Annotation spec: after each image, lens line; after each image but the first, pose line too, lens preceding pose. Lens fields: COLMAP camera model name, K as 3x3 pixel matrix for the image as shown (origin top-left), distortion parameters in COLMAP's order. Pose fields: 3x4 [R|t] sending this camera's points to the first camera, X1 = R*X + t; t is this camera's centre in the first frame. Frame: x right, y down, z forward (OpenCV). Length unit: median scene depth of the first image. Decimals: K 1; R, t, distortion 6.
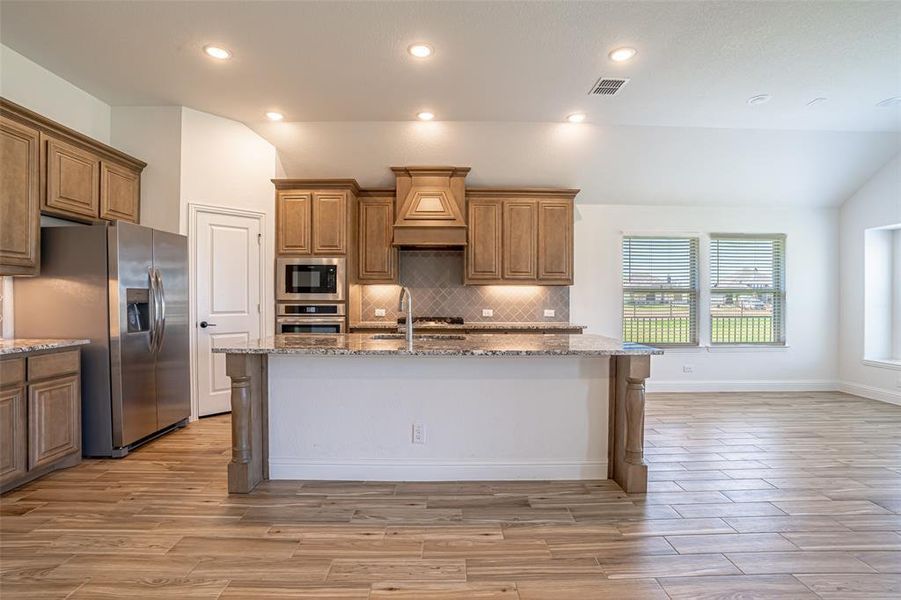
lens RADIAL K [[415.9, 0, 450.5], [0, 415.9, 300.0], [0, 0, 1]] dist [-0.057330, 0.000418]
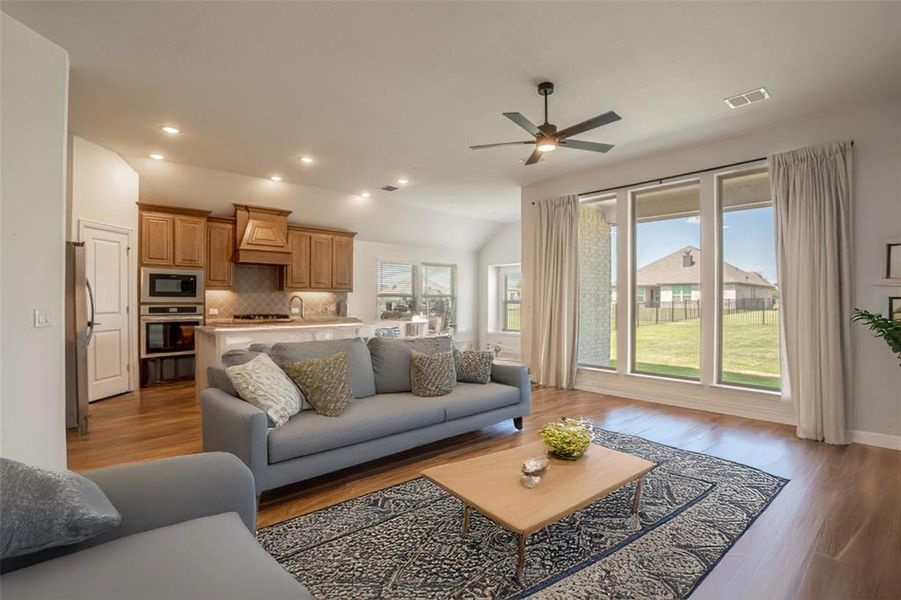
lens RADIAL K [[415.9, 0, 450.5], [0, 415.9, 300.0], [0, 0, 1]] dist [-0.057330, 0.000418]
pose [[0.752879, 0.001166, 0.658158, -0.495685], [-0.003252, 0.999993, 0.001948, -0.011834], [-0.658151, -0.003607, 0.752877, -0.469815]]
